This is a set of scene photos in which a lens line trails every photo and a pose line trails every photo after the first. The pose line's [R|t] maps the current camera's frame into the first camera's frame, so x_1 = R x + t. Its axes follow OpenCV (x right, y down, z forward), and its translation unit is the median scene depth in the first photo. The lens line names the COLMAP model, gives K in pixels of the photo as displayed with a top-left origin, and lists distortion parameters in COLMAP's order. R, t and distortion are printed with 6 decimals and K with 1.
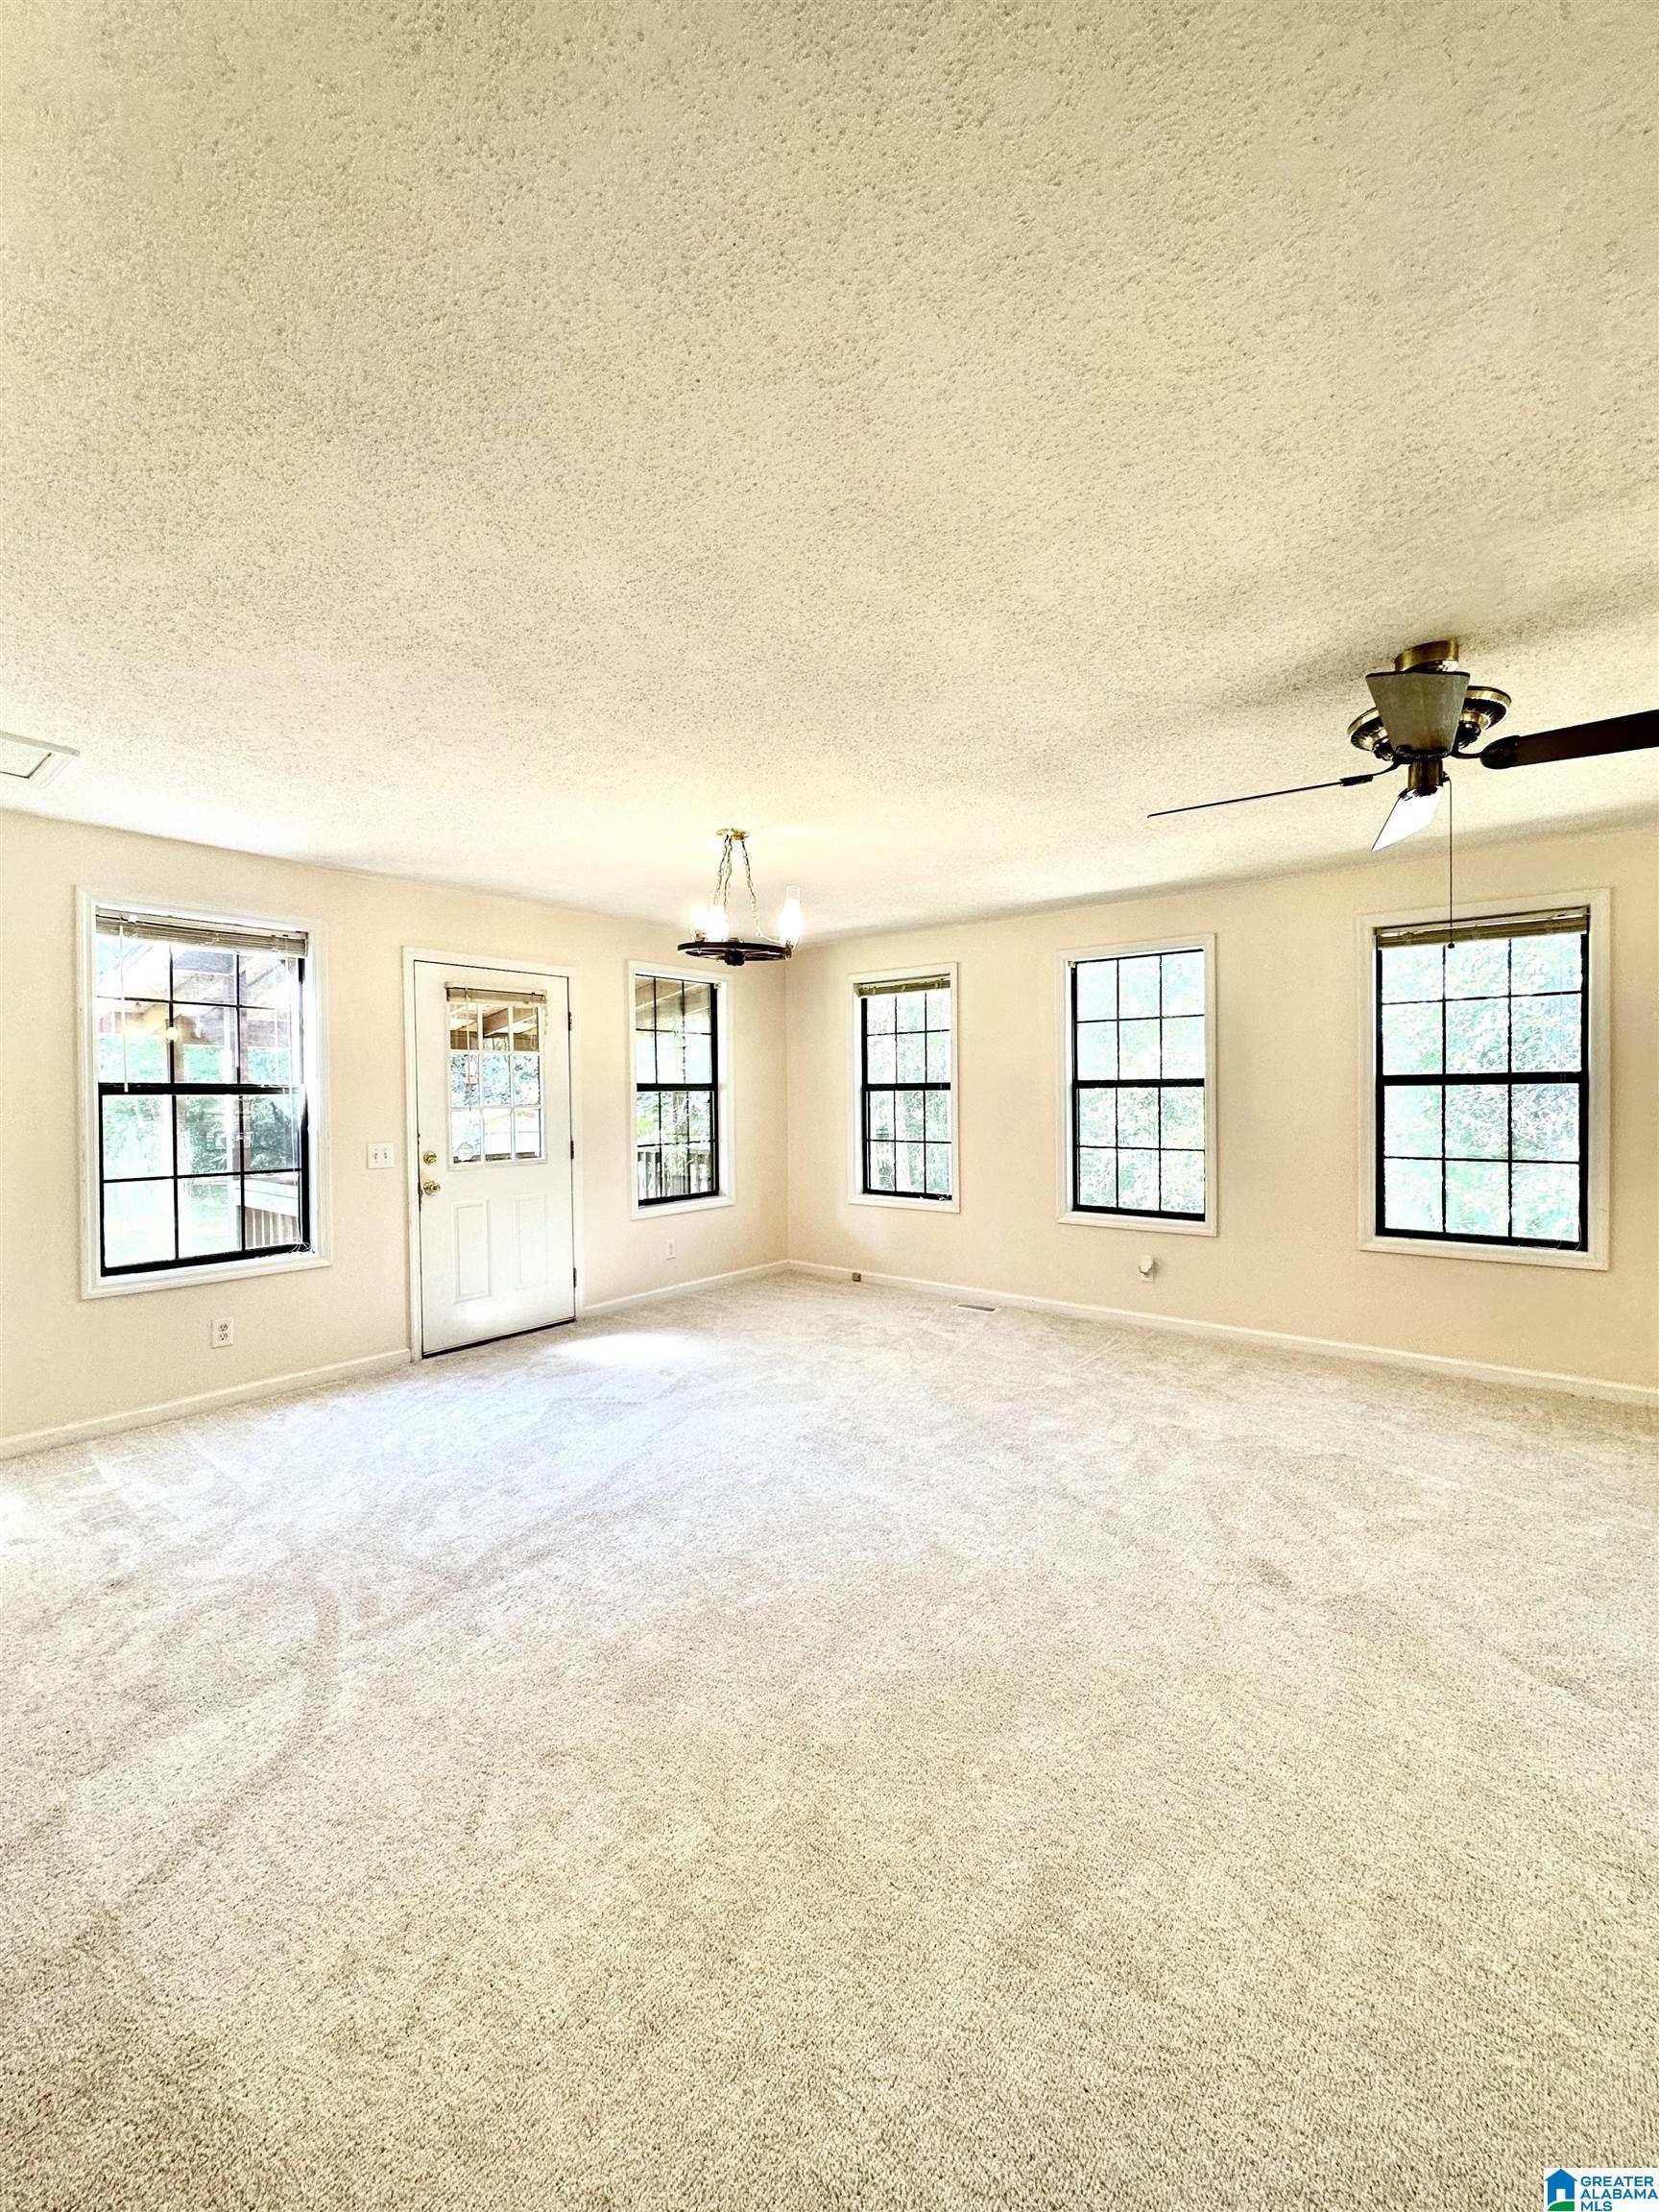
lens RADIAL K [[880.2, 0, 829.5], [0, 880.2, 1106.0], [0, 0, 1]] dist [-0.000403, 0.000011]
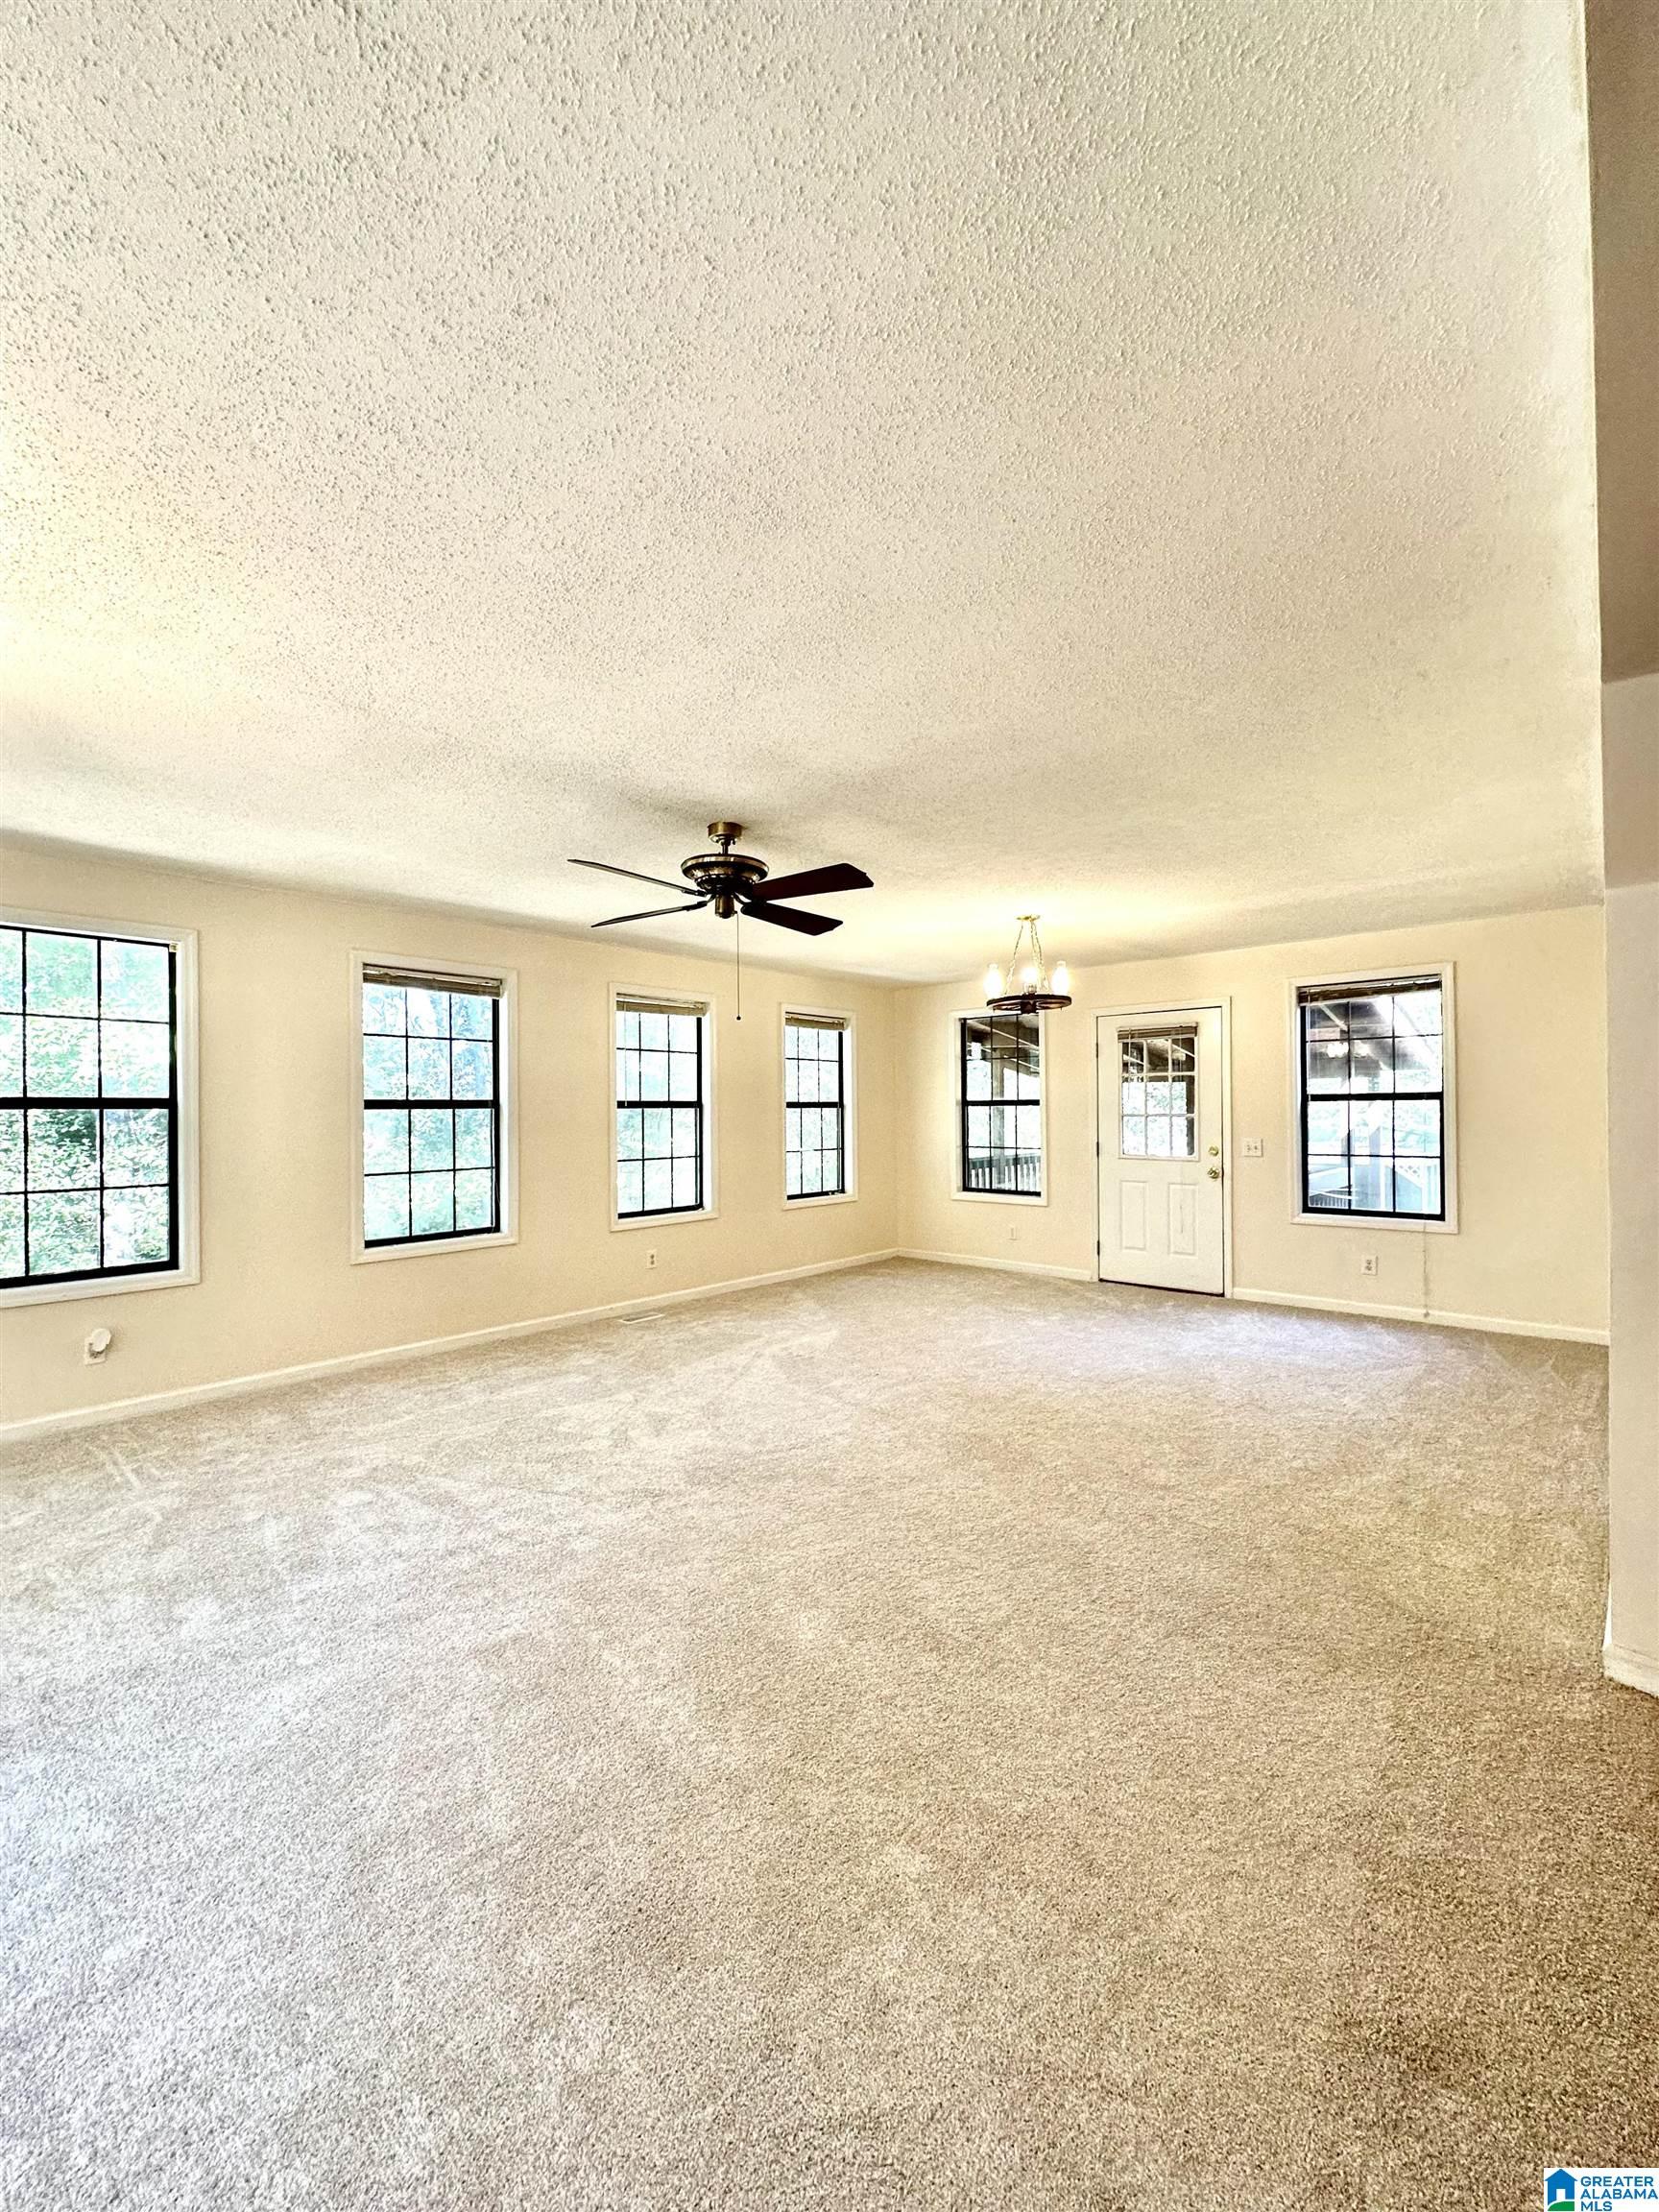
lens RADIAL K [[880.2, 0, 829.5], [0, 880.2, 1106.0], [0, 0, 1]] dist [-0.000403, 0.000011]
pose [[0.055728, 0.013704, 0.998352, -0.496692], [0.017889, 0.999732, -0.014721, -0.000466], [-0.998286, 0.018680, 0.055468, 0.432905]]
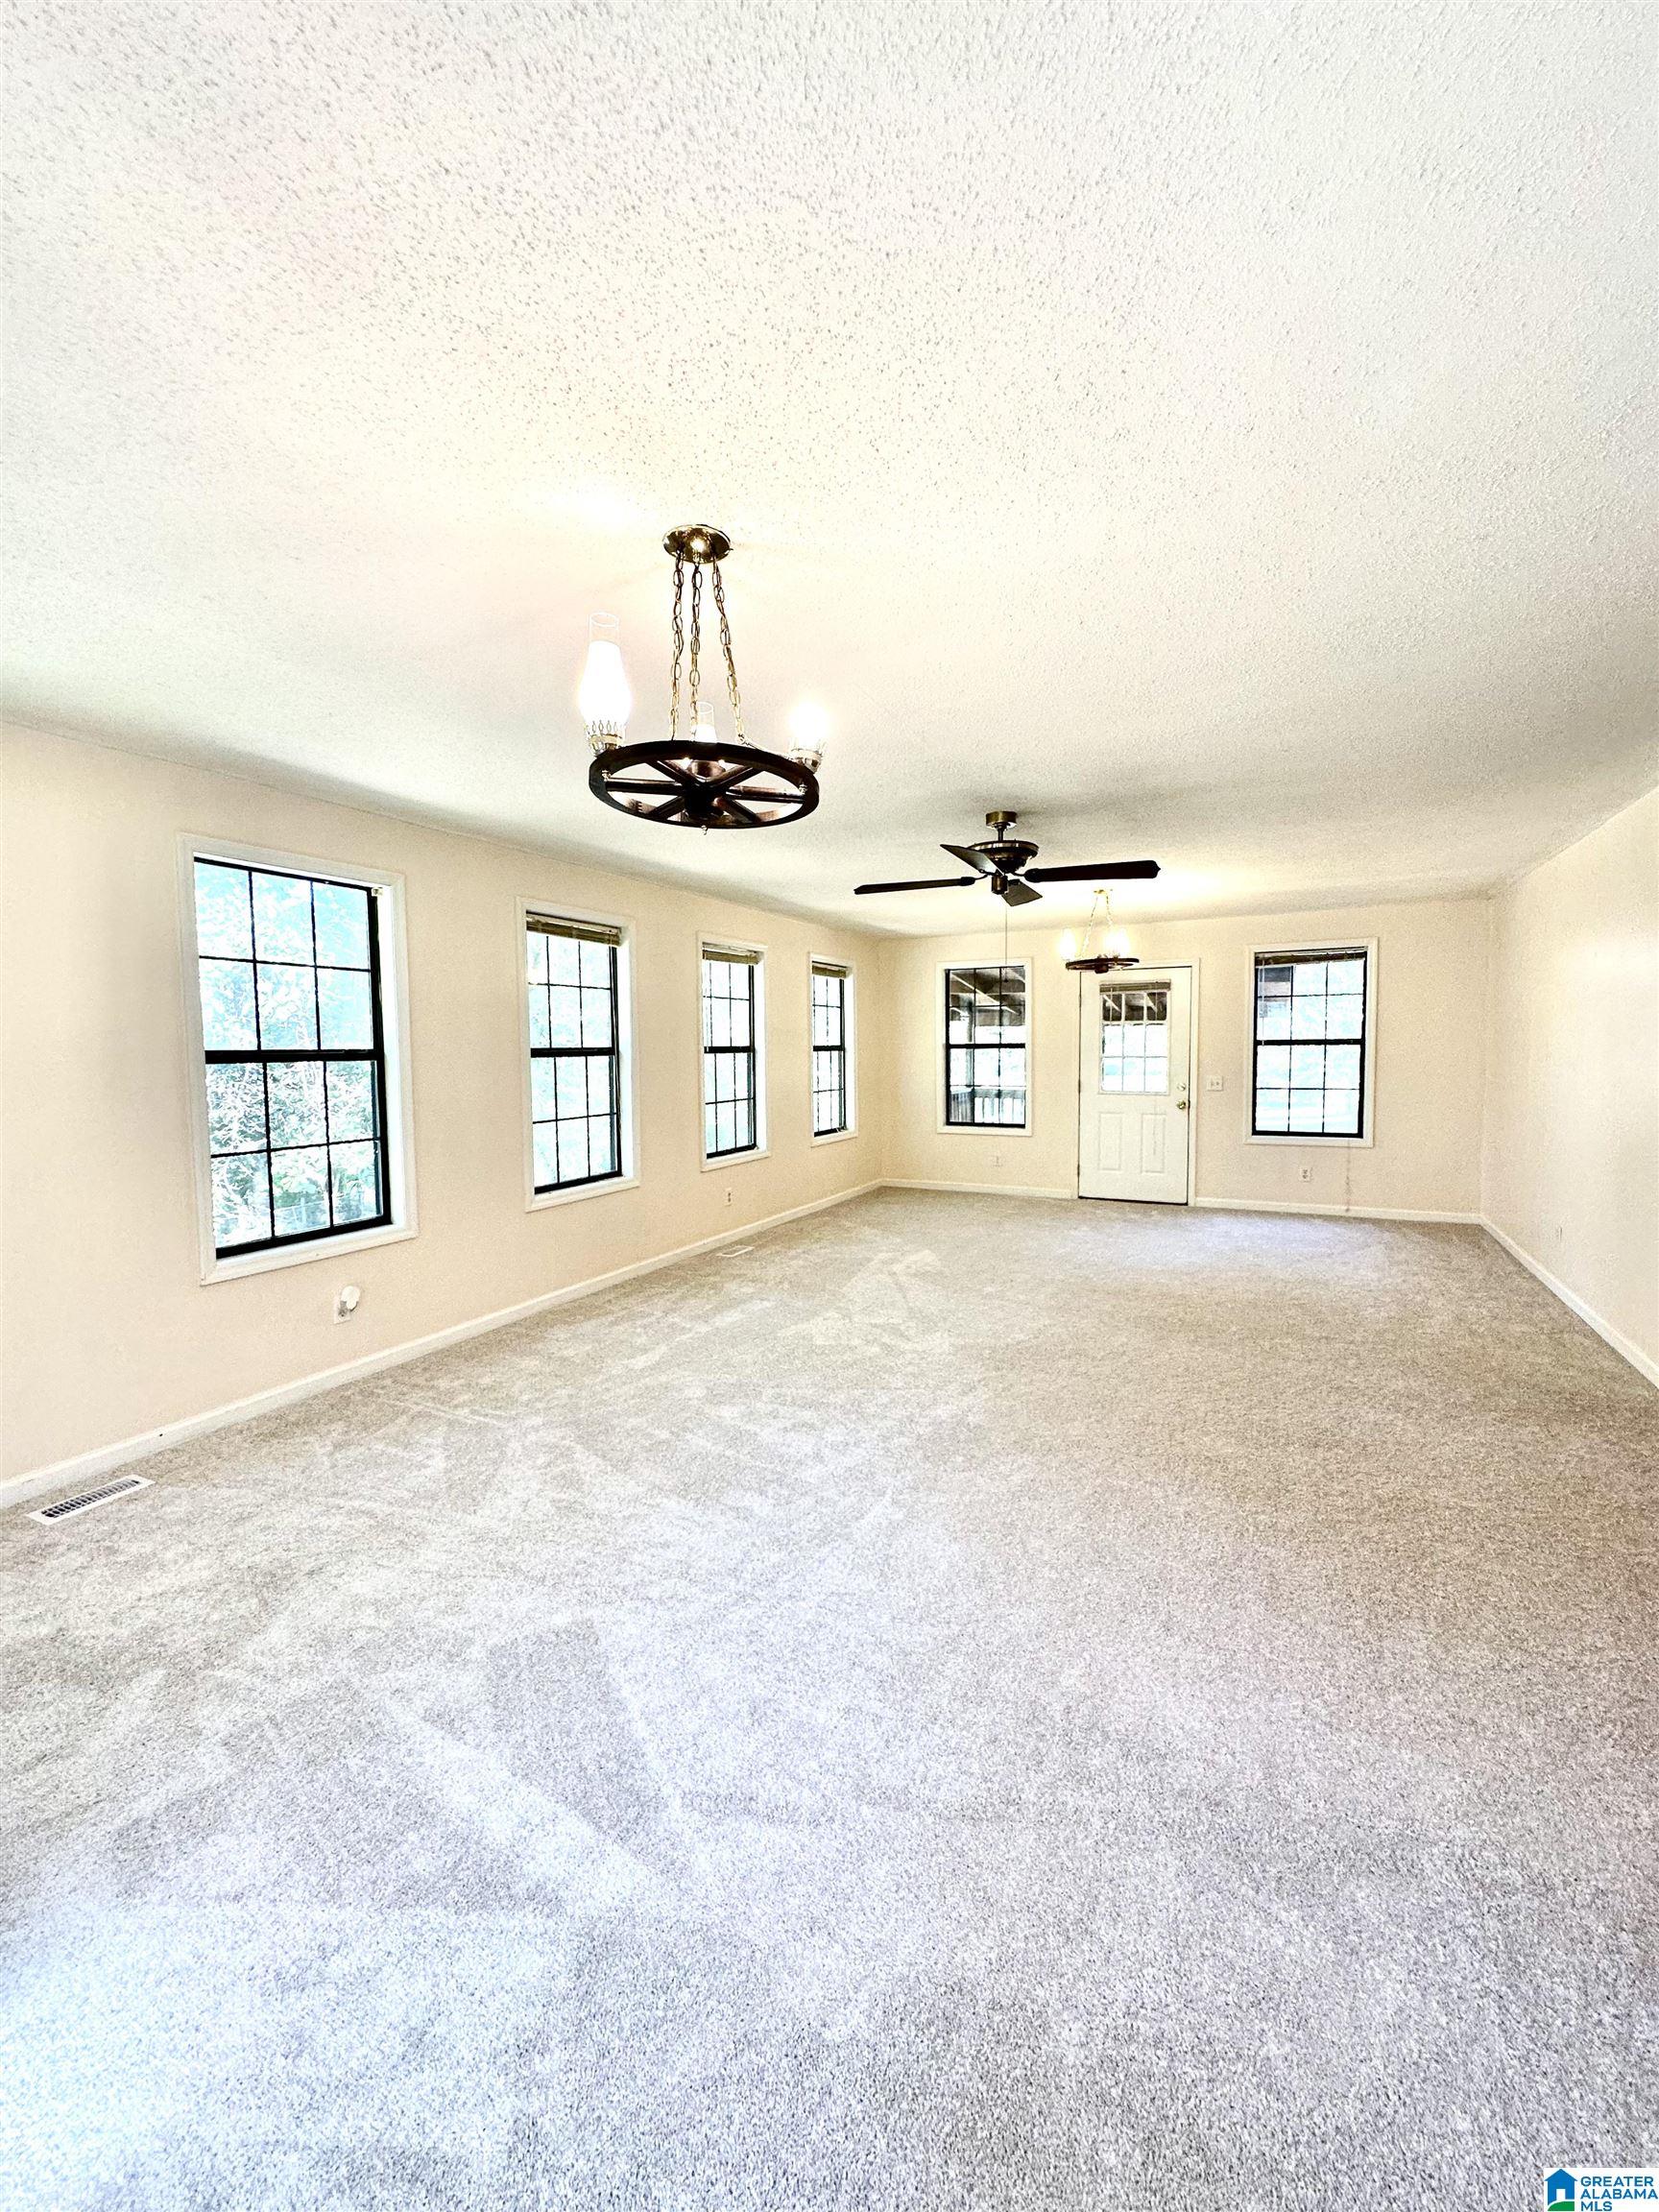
lens RADIAL K [[881.3, 0, 832.4], [0, 881.3, 1088.6], [0, 0, 1]] dist [-0.001193, -0.000059]
pose [[-0.205766, -0.036683, 0.977913, -0.602970], [0.022598, 0.998853, 0.042224, -0.025757], [-0.978340, 0.030787, -0.204701, 1.004130]]
